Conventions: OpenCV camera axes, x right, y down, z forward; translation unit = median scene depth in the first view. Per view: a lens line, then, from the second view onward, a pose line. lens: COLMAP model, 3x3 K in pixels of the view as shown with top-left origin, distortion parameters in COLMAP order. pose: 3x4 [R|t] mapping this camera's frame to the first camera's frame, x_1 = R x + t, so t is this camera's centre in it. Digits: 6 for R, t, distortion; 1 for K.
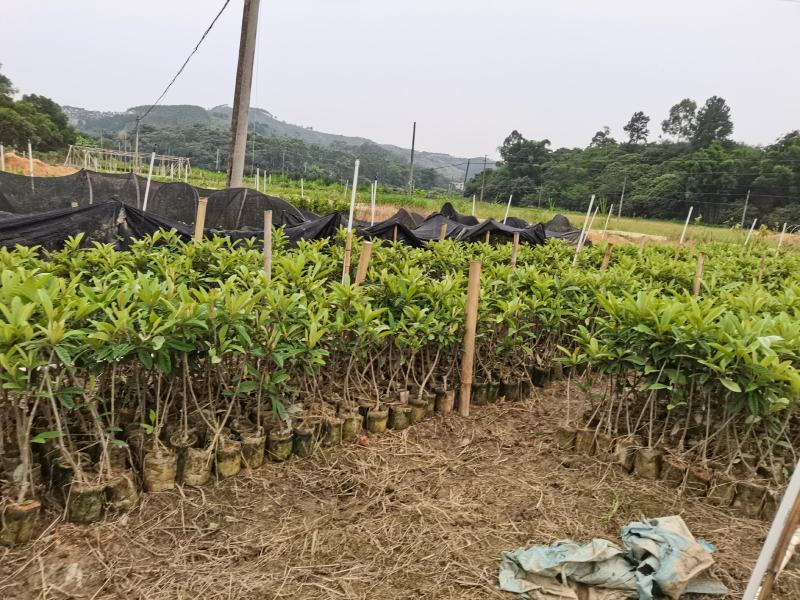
lens RADIAL K [[609.6, 0, 399.3], [0, 609.6, 300.0], [0, 0, 1]] dist [0.024858, -0.018835]
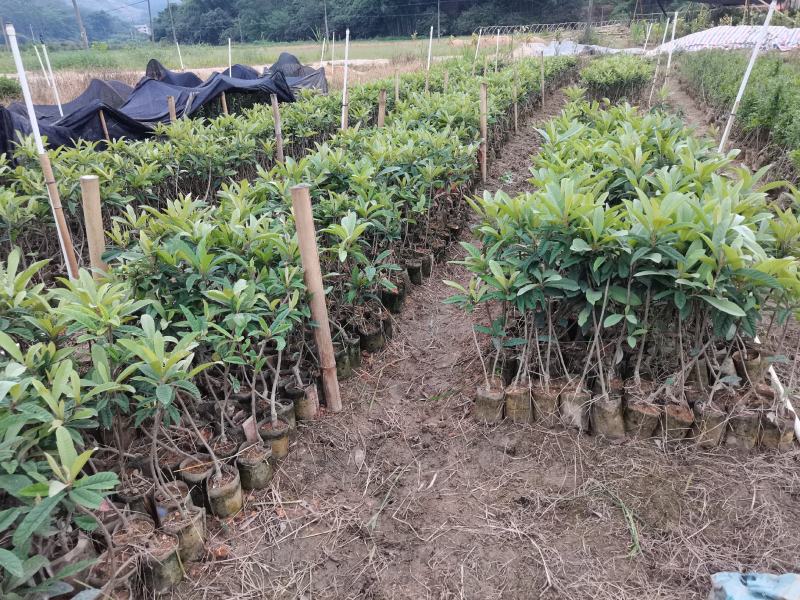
lens RADIAL K [[609.6, 0, 418.1], [0, 609.6, 306.7], [0, 0, 1]] dist [0.024858, -0.018835]
pose [[0.879064, -0.303116, 0.367923, -0.042850], [0.199372, 0.934837, 0.293820, -0.140362], [-0.433010, -0.184933, 0.882214, 0.499613]]
